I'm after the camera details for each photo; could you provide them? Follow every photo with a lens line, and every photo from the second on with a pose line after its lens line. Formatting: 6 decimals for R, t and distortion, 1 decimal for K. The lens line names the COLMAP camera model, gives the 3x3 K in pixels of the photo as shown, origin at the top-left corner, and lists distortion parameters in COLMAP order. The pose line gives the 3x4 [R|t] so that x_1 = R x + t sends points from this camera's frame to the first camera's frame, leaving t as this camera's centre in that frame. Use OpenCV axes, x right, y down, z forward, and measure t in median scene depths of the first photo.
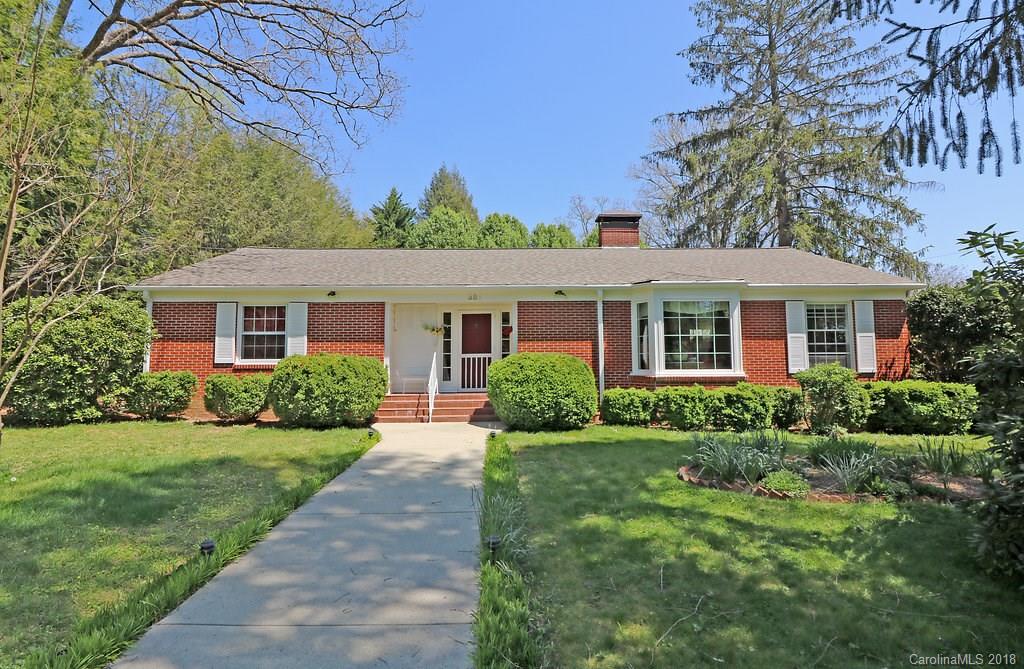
lens RADIAL K [[502.1, 0, 511.6], [0, 502.1, 319.6], [0, 0, 1]] dist [0.000942, -0.000123]
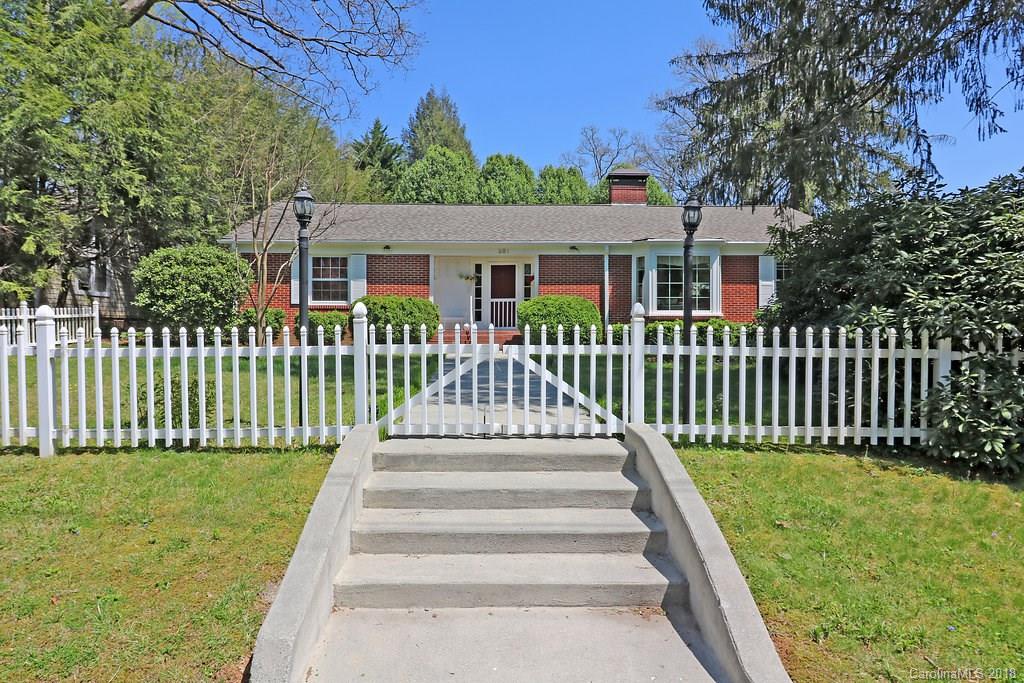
lens RADIAL K [[656.8, 0, 512.0], [0, 656.8, 341.5], [0, 0, 1]] dist [0.006814, 0.000214]
pose [[0.999832, 0.004737, 0.017720, -0.075734], [-0.006451, 0.995171, 0.097948, 0.016411], [-0.017171, -0.098046, 0.995034, -0.567686]]
